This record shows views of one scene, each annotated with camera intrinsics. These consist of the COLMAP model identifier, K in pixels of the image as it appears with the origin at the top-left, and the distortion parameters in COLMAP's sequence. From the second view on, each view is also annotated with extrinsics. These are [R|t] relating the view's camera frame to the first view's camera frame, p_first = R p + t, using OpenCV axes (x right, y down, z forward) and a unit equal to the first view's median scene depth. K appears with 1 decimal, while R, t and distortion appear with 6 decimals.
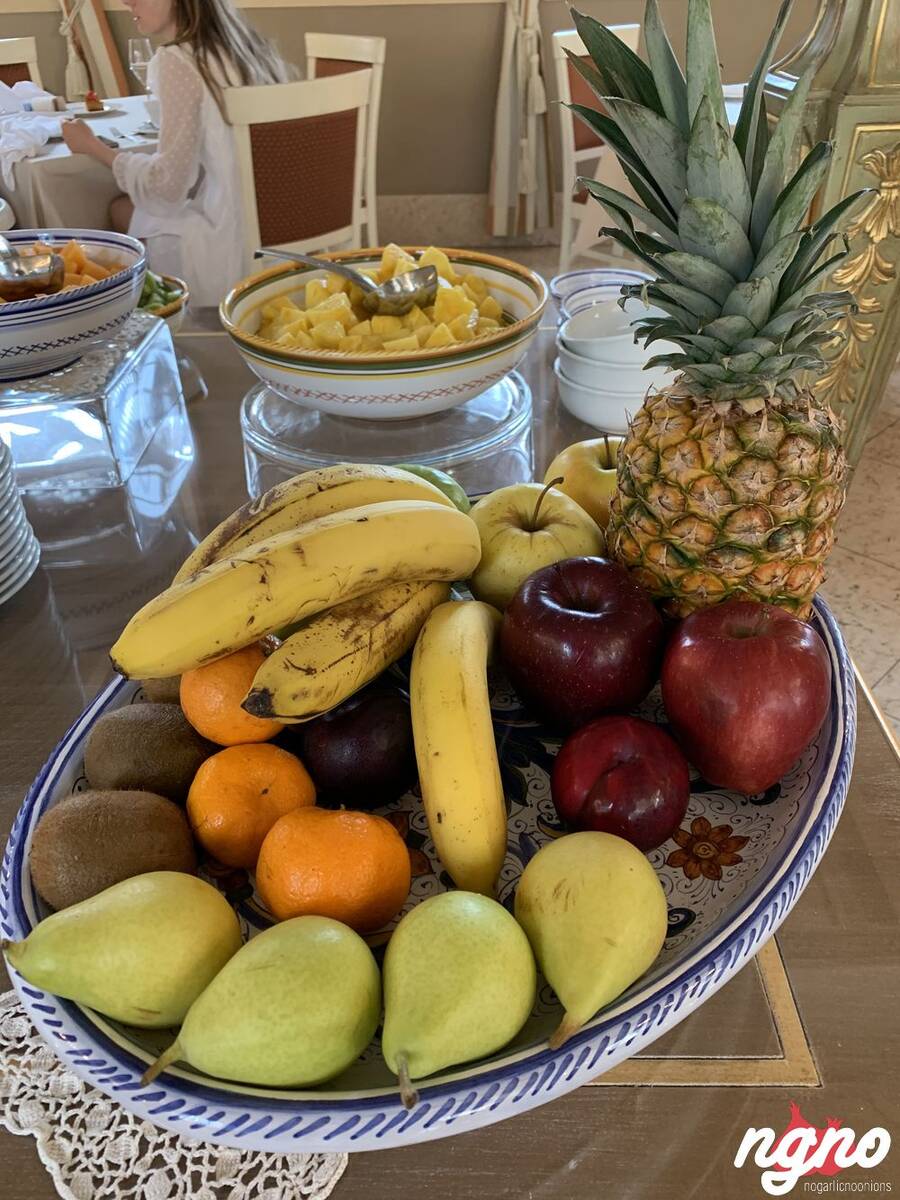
lens RADIAL K [[943.3, 0, 450.0], [0, 943.3, 600.0], [0, 0, 1]] dist [0.028620, -0.048678]
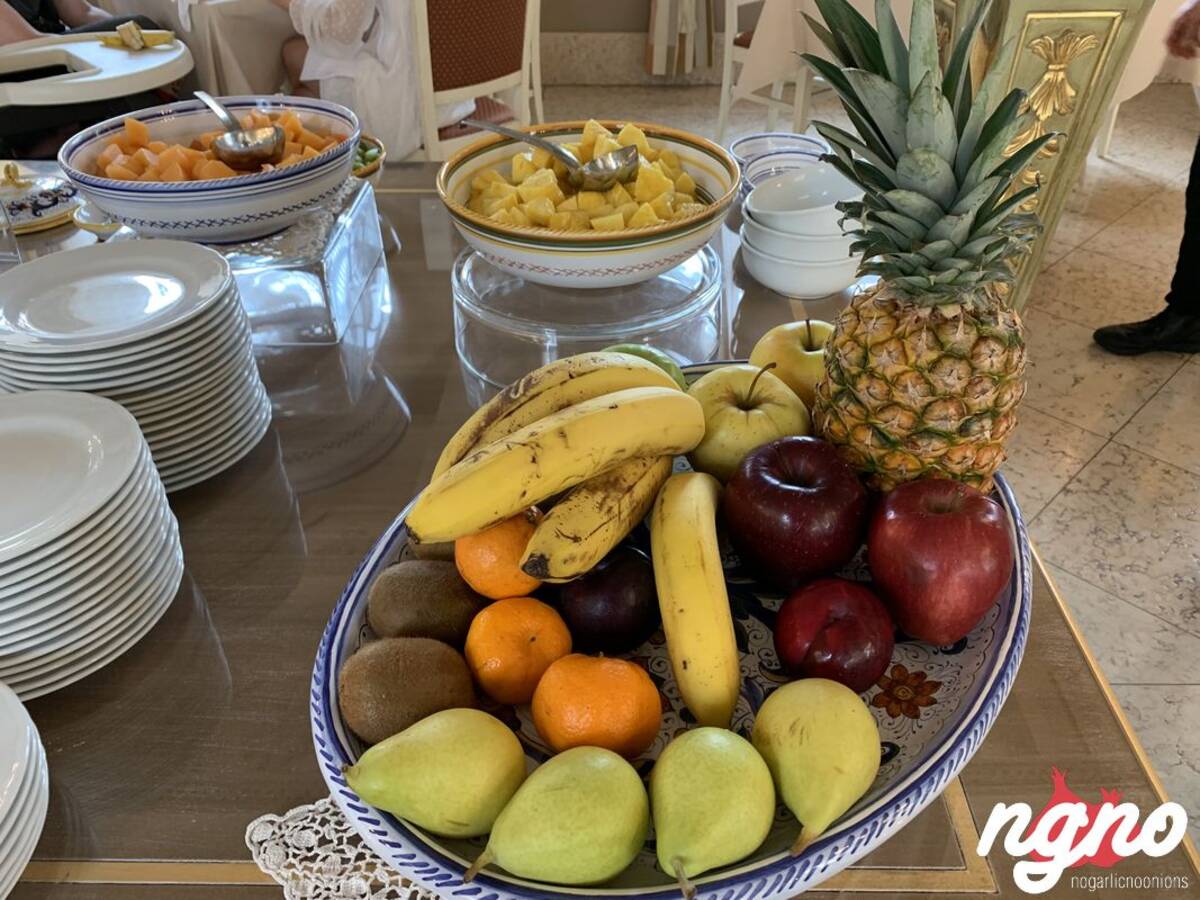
lens RADIAL K [[943.3, 0, 600.0], [0, 943.3, 450.0], [0, 0, 1]] dist [0.028620, -0.048678]
pose [[0.999907, 0.010959, 0.008164, -0.115601], [-0.011147, 0.999666, 0.023324, -0.057500], [-0.007906, -0.023413, 0.999695, -0.156773]]
